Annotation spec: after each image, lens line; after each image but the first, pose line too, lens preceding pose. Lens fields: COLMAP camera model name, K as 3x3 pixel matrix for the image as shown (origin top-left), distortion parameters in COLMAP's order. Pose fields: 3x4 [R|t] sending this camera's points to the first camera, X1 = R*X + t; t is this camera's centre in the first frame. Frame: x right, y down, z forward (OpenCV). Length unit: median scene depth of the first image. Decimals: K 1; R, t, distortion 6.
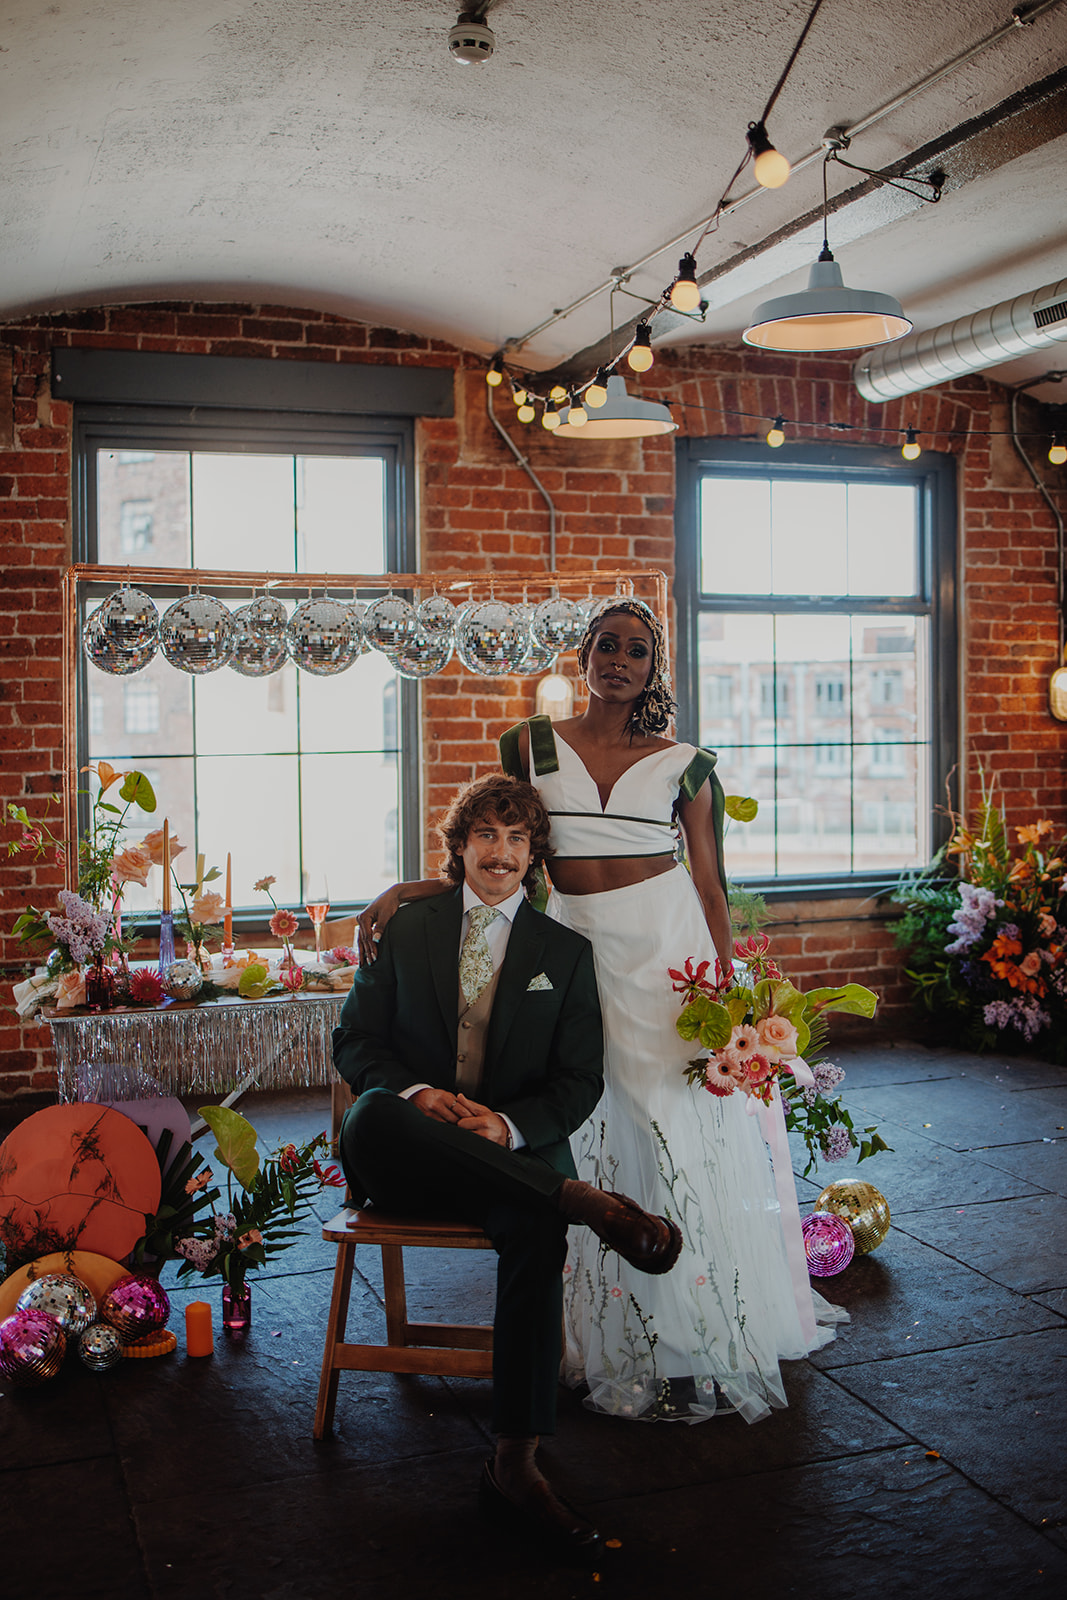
lens RADIAL K [[1642.8, 0, 538.8], [0, 1642.8, 786.8], [0, 0, 1]] dist [-0.095903, 0.032234]
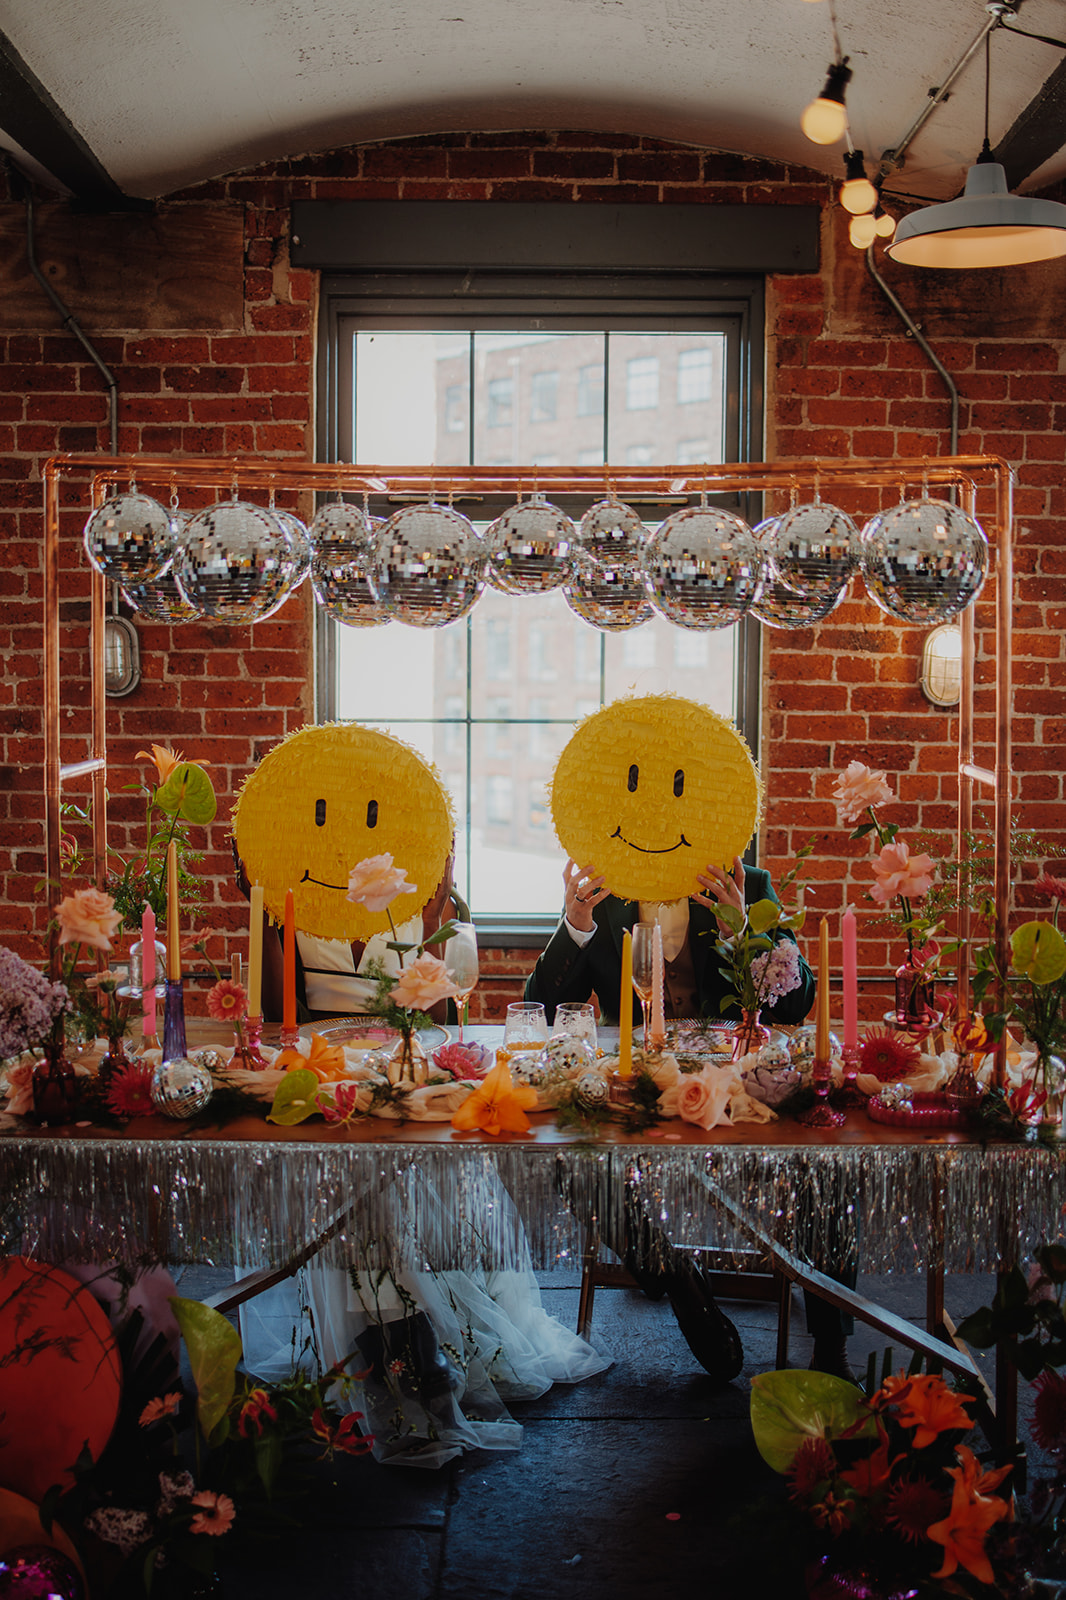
lens RADIAL K [[1577.9, 0, 552.8], [0, 1577.9, 803.9], [0, 0, 1]] dist [-0.074176, 0.024960]
pose [[0.942299, 0.051114, -0.330847, 0.081724], [-0.033490, 0.997710, 0.058759, -0.024787], [0.333092, -0.044288, 0.941853, 0.292227]]
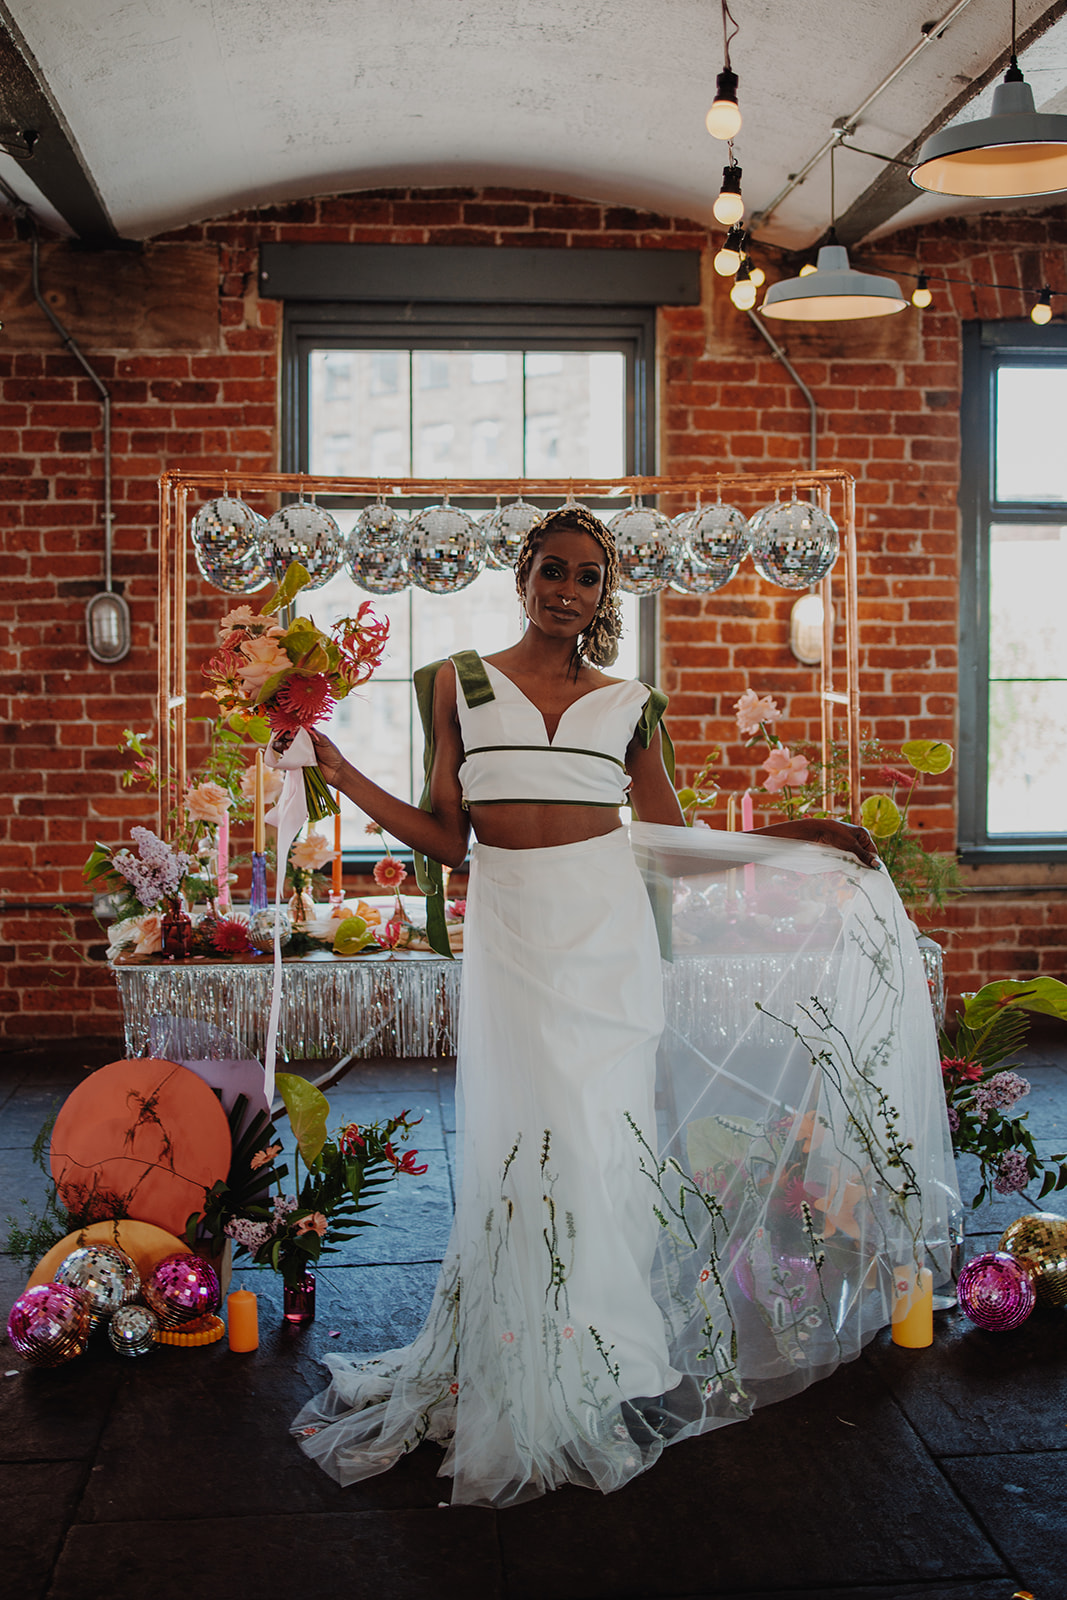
lens RADIAL K [[1709.3, 0, 534.0], [0, 1709.3, 738.0], [0, 0, 1]] dist [-0.089654, 0.028916]
pose [[0.967299, 0.025080, -0.252397, 0.101800], [-0.021101, 0.999607, 0.018460, -0.005547], [0.252761, -0.012530, 0.967448, 0.080723]]
